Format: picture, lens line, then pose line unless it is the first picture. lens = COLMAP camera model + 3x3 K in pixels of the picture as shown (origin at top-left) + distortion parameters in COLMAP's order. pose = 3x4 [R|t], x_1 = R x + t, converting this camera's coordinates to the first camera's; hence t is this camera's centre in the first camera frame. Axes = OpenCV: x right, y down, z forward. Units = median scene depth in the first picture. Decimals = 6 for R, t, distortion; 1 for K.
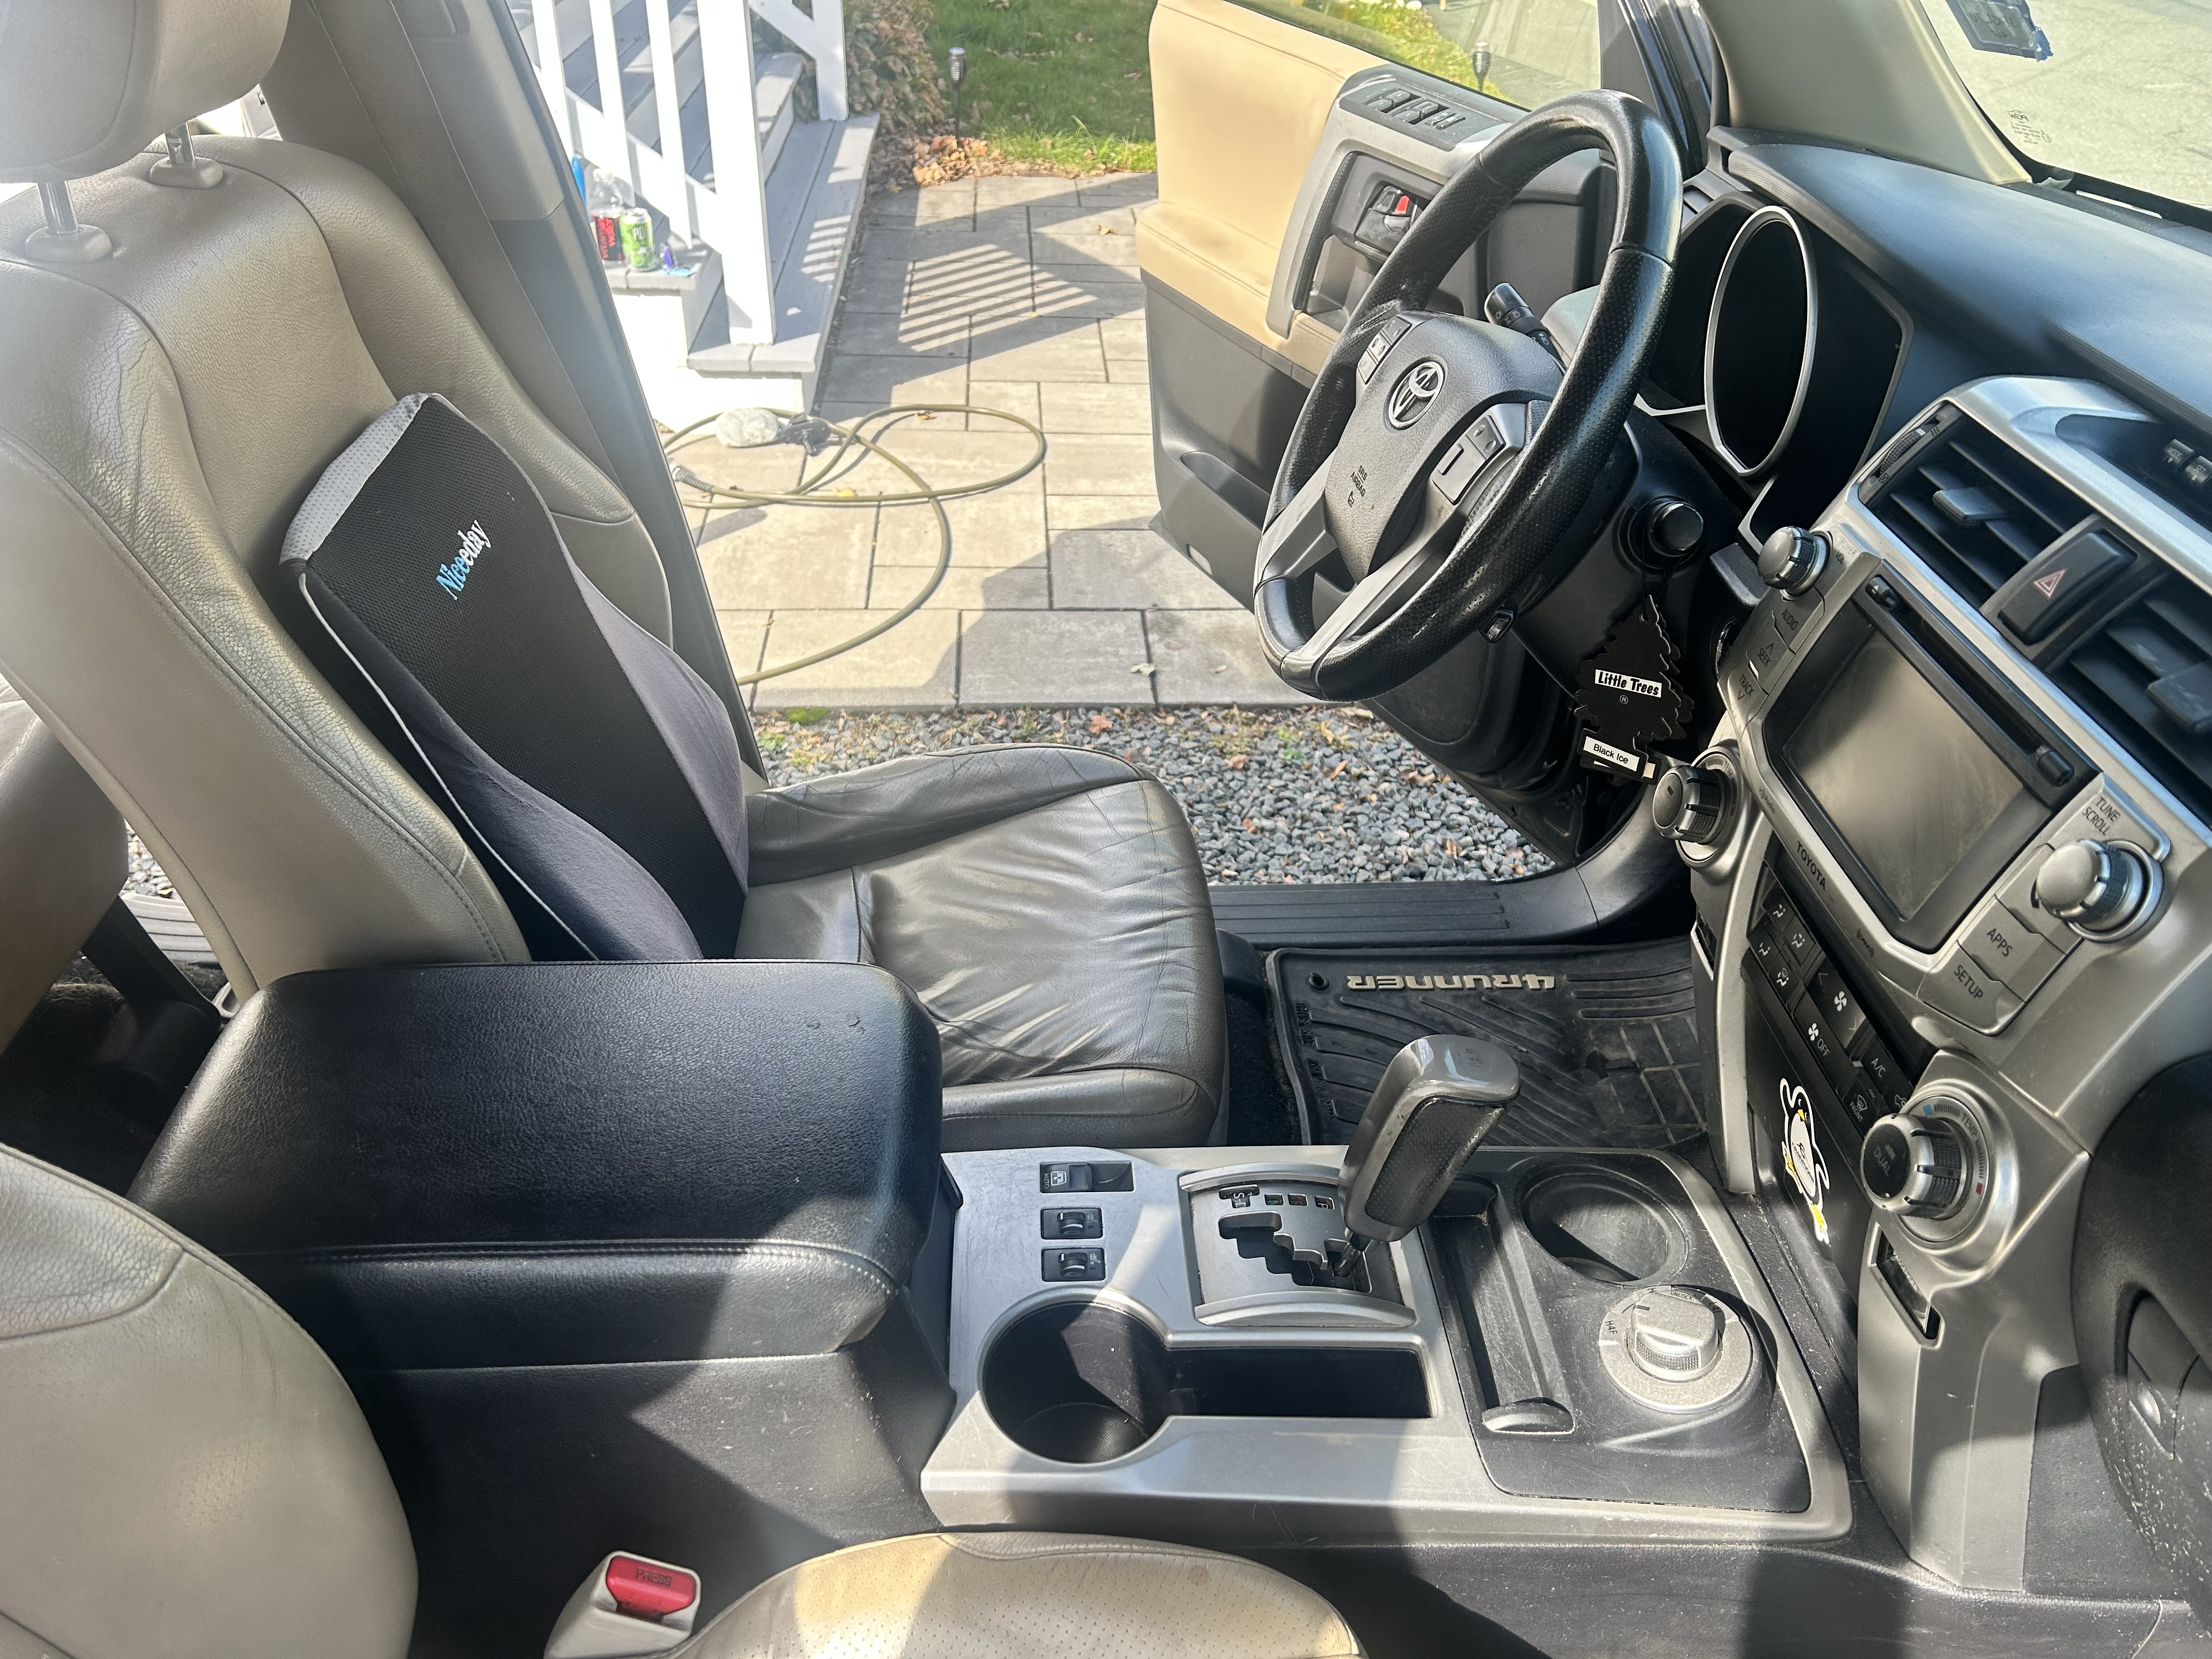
lens RADIAL K [[1634.4, 0, 1125.3], [0, 1634.4, 838.3], [0, 0, 1]] dist [0.055288, -0.076854]
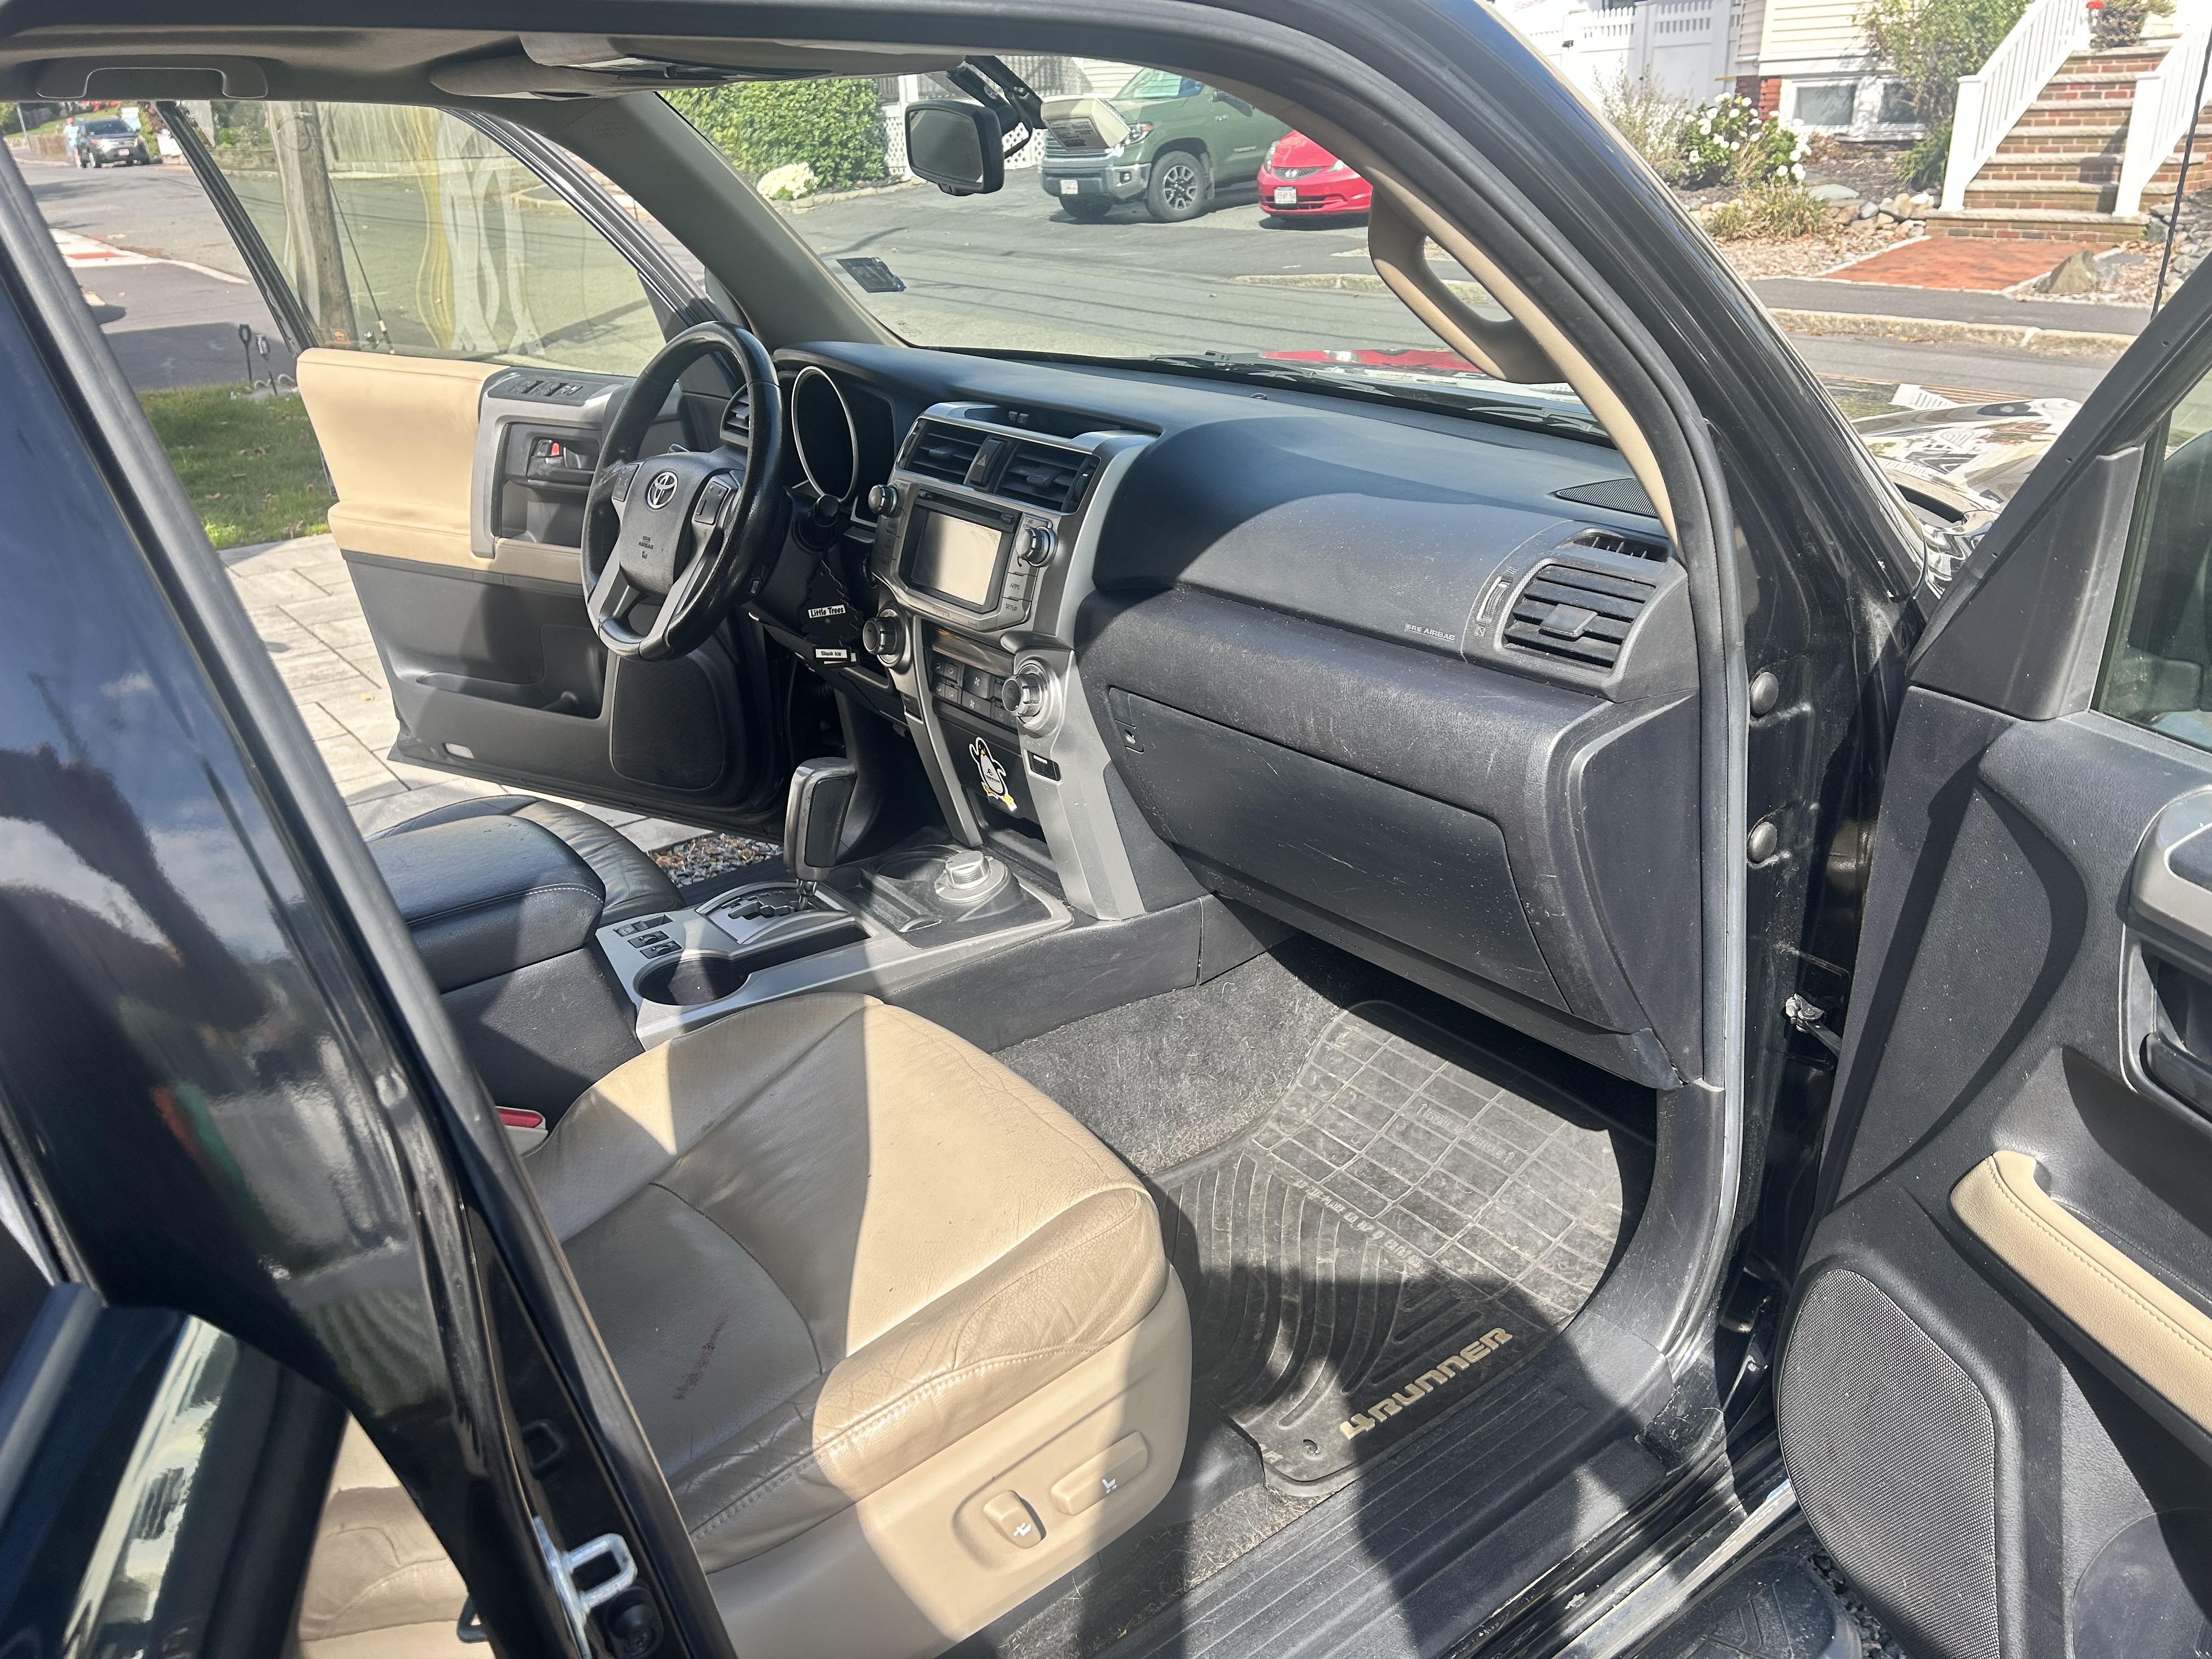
lens RADIAL K [[1634.4, 0, 1125.3], [0, 1634.4, 838.3], [0, 0, 1]] dist [0.055288, -0.076854]
pose [[0.817434, -0.277138, 0.504971, -0.361722], [0.369246, 0.924955, -0.090091, 0.368950], [-0.442108, 0.260102, 0.858422, -0.576637]]
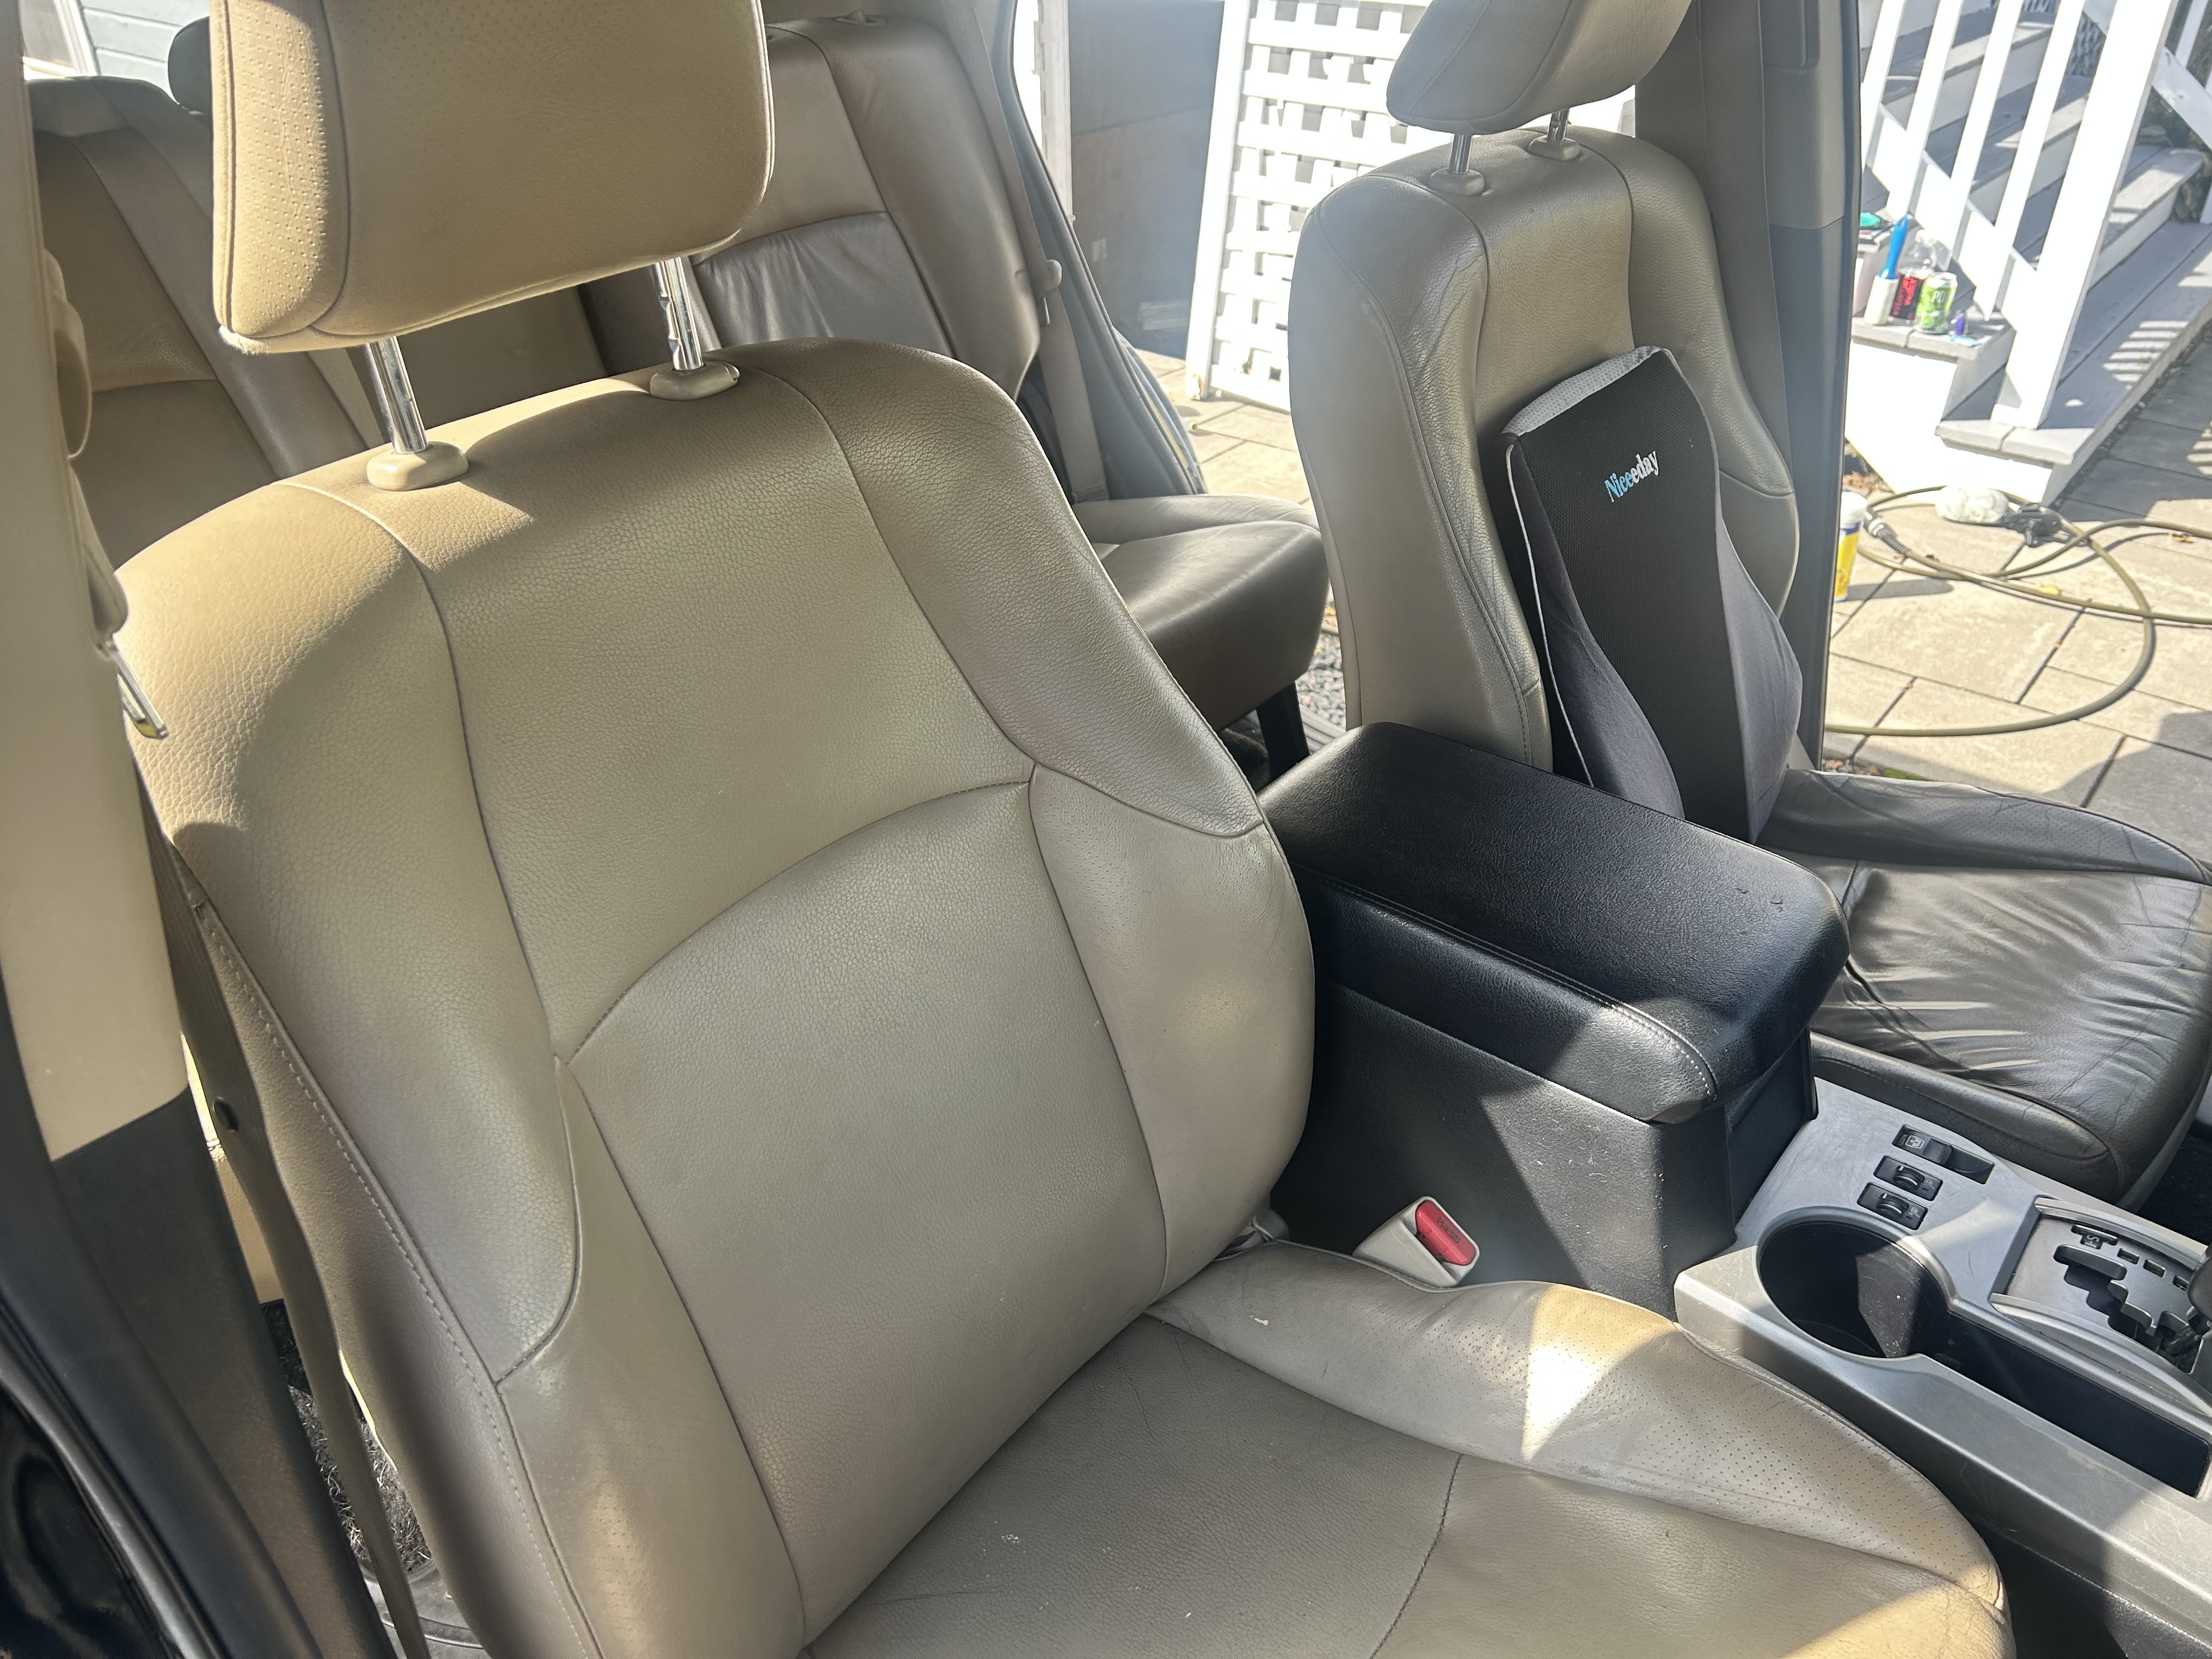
lens RADIAL K [[1634.4, 0, 1125.3], [0, 1634.4, 838.3], [0, 0, 1]] dist [0.055288, -0.076854]
pose [[0.737971, 0.344698, -0.580157, 0.105119], [-0.364880, 0.927014, 0.086647, 0.095000], [0.567681, 0.147745, 0.809882, -0.142335]]
